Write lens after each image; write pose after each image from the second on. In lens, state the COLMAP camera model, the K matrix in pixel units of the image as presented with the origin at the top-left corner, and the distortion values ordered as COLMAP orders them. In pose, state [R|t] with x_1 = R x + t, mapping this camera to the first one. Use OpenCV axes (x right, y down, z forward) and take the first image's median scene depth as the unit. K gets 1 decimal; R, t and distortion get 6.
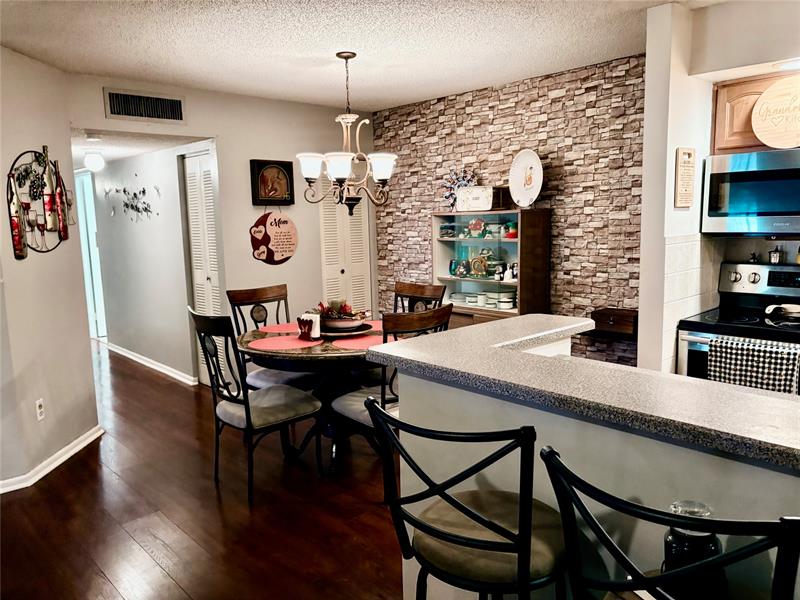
lens RADIAL K [[605.9, 0, 395.2], [0, 605.9, 296.6], [0, 0, 1]] dist [0.035774, -0.008427]
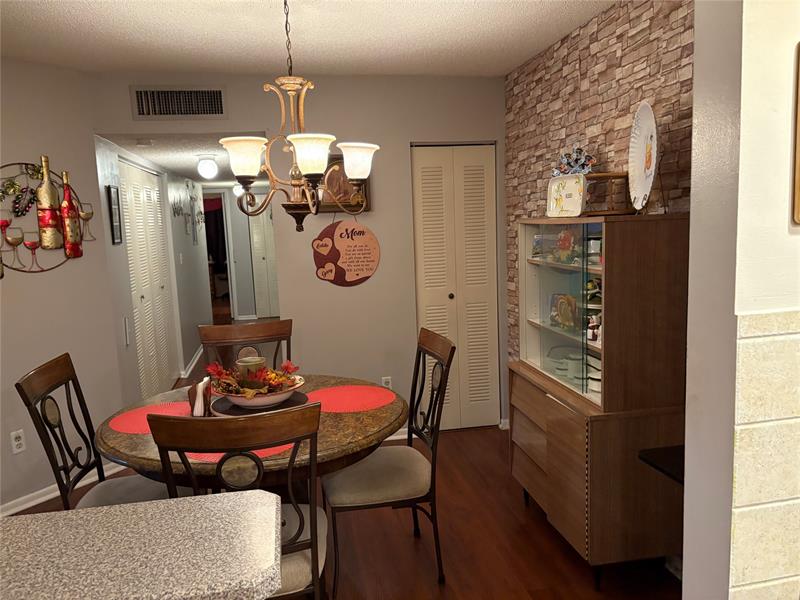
lens RADIAL K [[605.9, 0, 401.5], [0, 605.9, 305.6], [0, 0, 1]] dist [0.035774, -0.008427]
pose [[0.851600, 0.061452, -0.520577, 0.297113], [-0.048895, 0.998087, 0.037834, -0.065564], [0.521906, -0.006766, 0.852976, 0.385002]]
